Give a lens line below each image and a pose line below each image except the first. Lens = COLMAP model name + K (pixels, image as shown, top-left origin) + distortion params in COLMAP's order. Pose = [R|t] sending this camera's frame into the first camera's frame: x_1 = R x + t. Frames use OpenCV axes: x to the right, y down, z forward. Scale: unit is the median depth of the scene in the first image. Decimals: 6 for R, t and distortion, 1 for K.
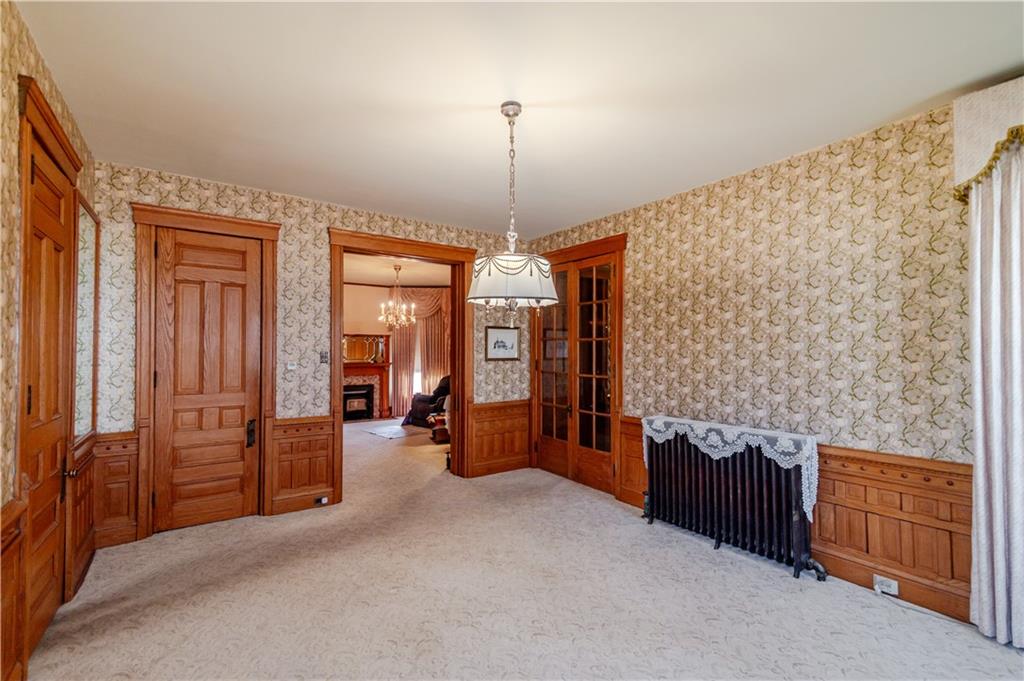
lens RADIAL K [[459.7, 0, 512.7], [0, 459.7, 345.2], [0, 0, 1]] dist [0.017838, -0.001705]
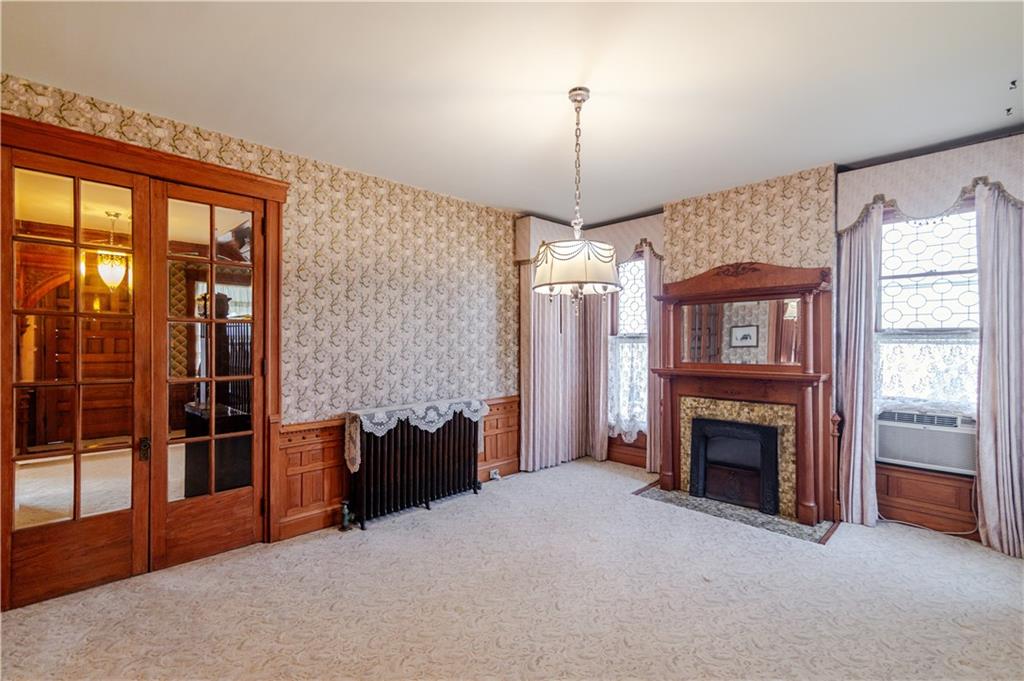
lens RADIAL K [[459.7, 0, 512.6], [0, 459.7, 341.7], [0, 0, 1]] dist [0.017838, -0.001705]
pose [[-0.154139, -0.006396, 0.988028, -0.330237], [-0.015302, 0.999875, 0.004085, 0.004732], [-0.987931, -0.014489, -0.154218, 0.440083]]
